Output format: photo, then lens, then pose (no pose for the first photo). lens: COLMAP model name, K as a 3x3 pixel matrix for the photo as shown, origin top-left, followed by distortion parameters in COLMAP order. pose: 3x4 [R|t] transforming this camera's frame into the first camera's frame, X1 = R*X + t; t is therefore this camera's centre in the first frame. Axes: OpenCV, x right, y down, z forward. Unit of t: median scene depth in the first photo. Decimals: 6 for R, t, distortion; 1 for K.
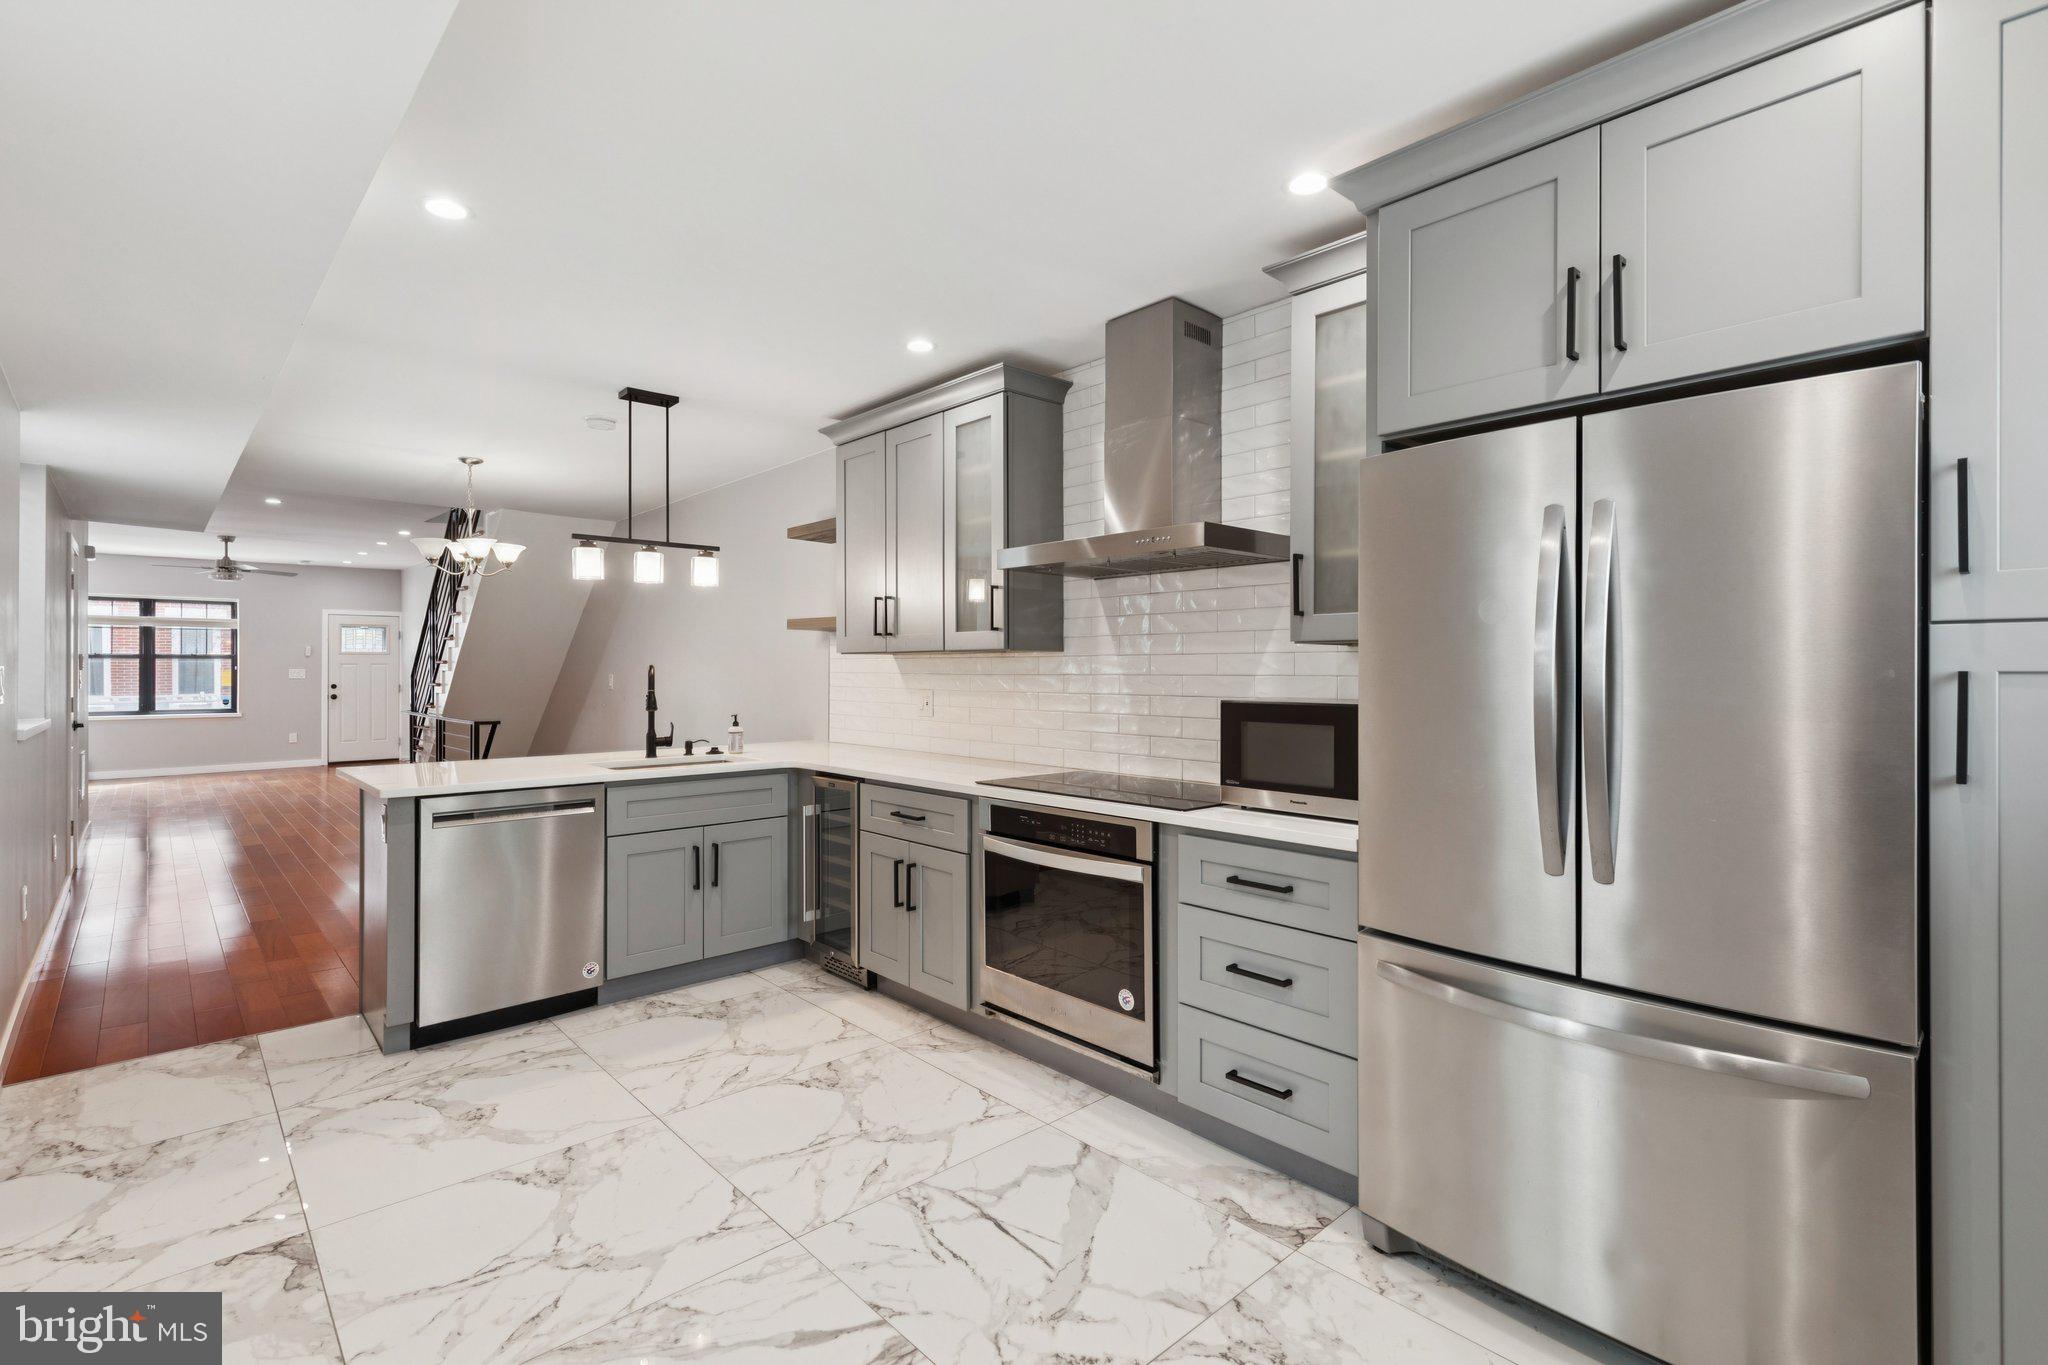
lens RADIAL K [[927.2, 0, 1040.8], [0, 927.2, 669.4], [0, 0, 1]] dist [0.002285, -0.000287]
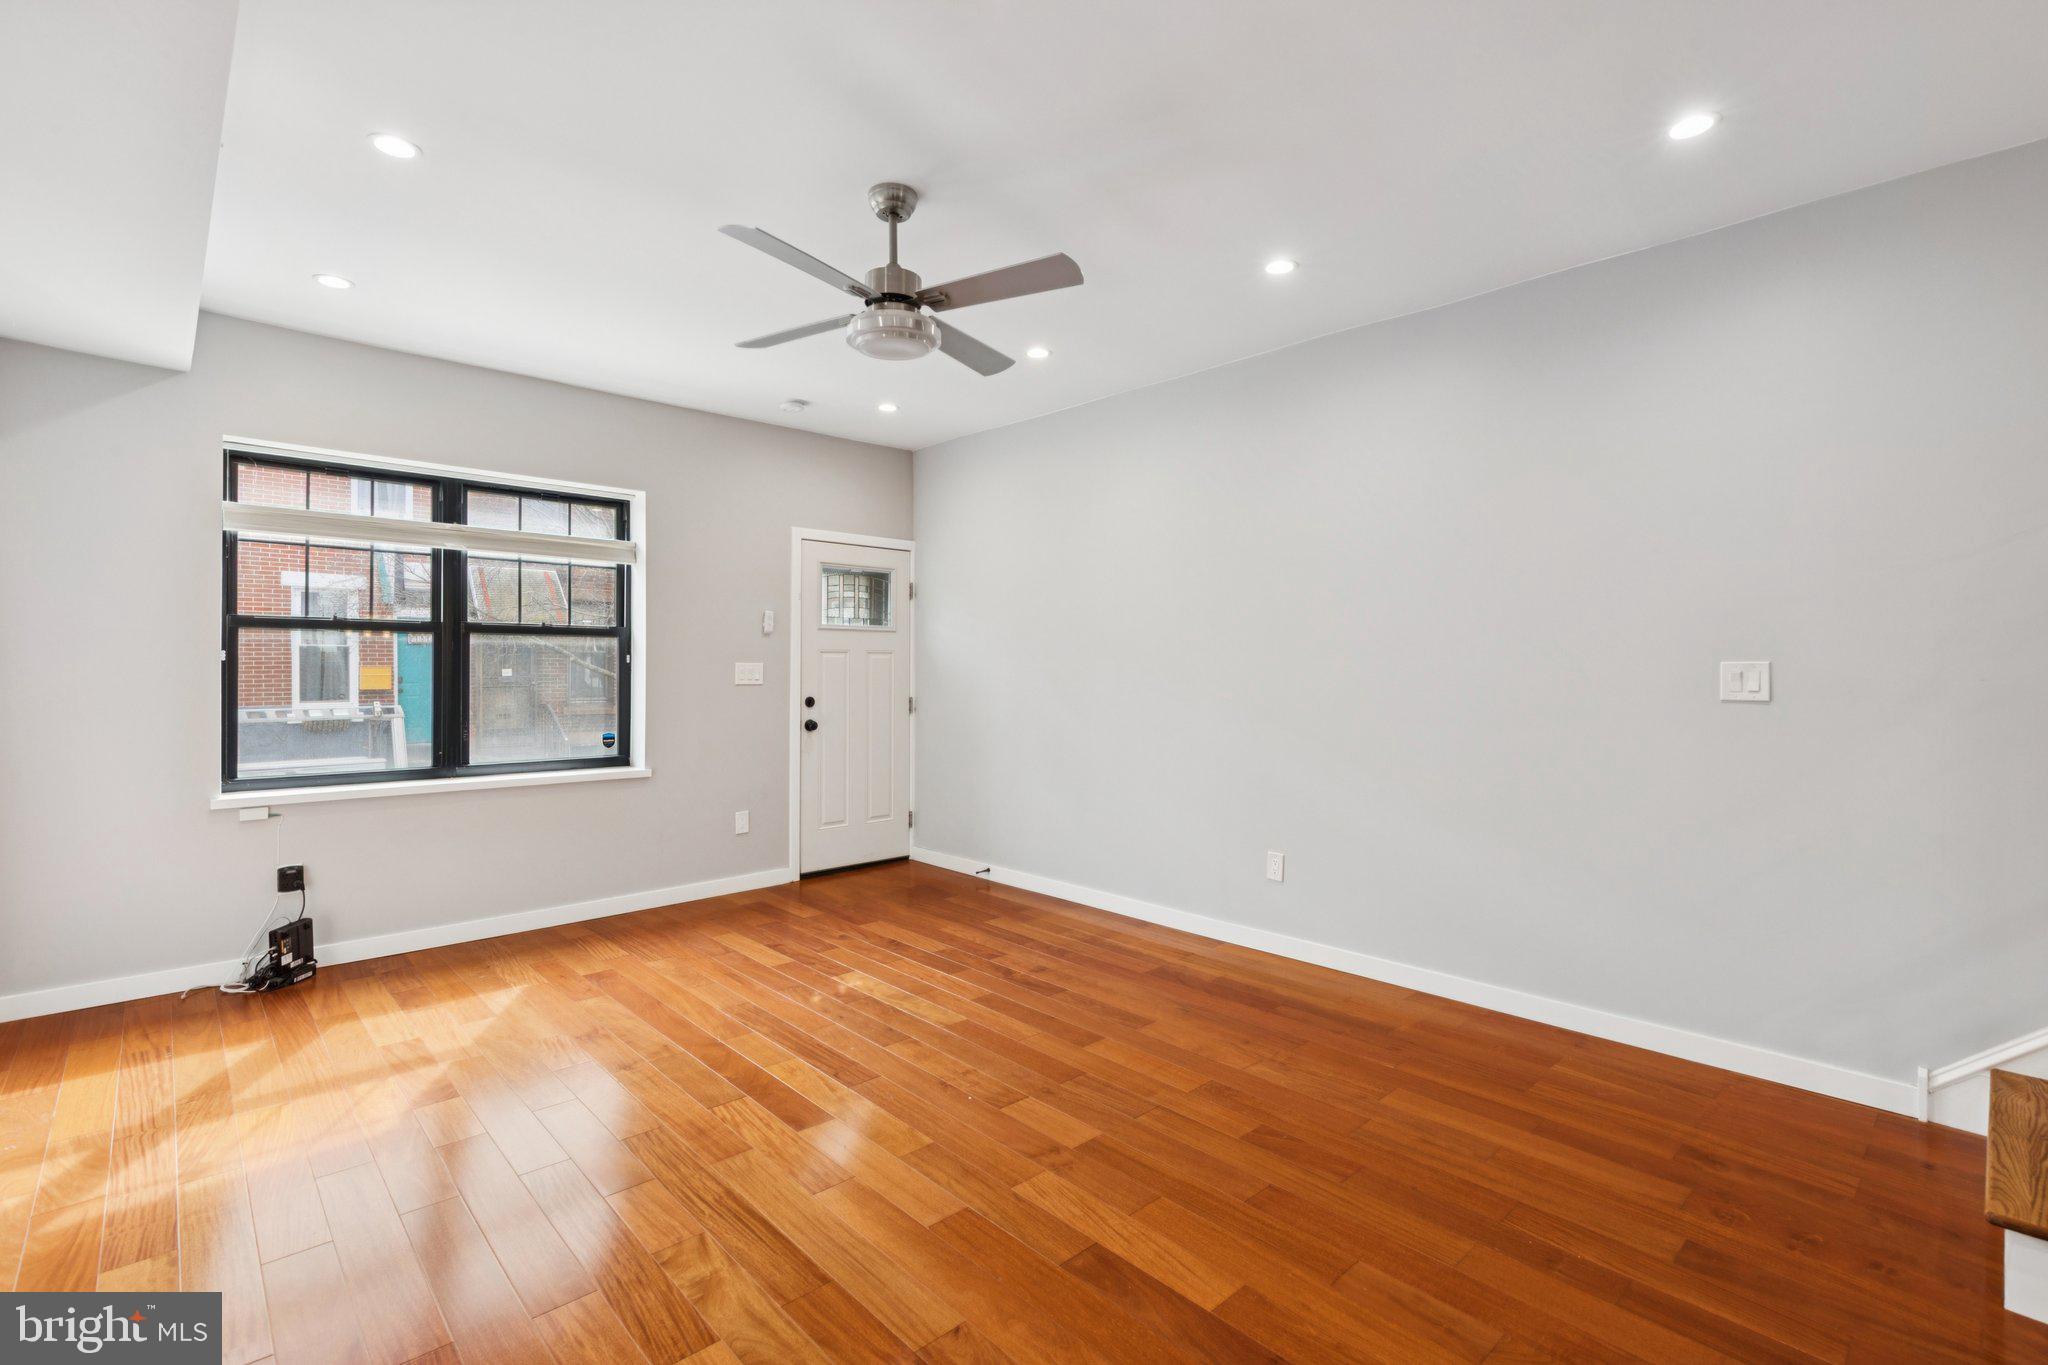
lens RADIAL K [[927.2, 0, 1041.0], [0, 927.2, 680.4], [0, 0, 1]] dist [0.002285, -0.000287]
pose [[0.999966, 0.004749, -0.006723, -2.210319], [-0.004655, 0.999892, 0.013911, 0.004666], [0.006788, -0.013880, 0.999881, 1.903225]]
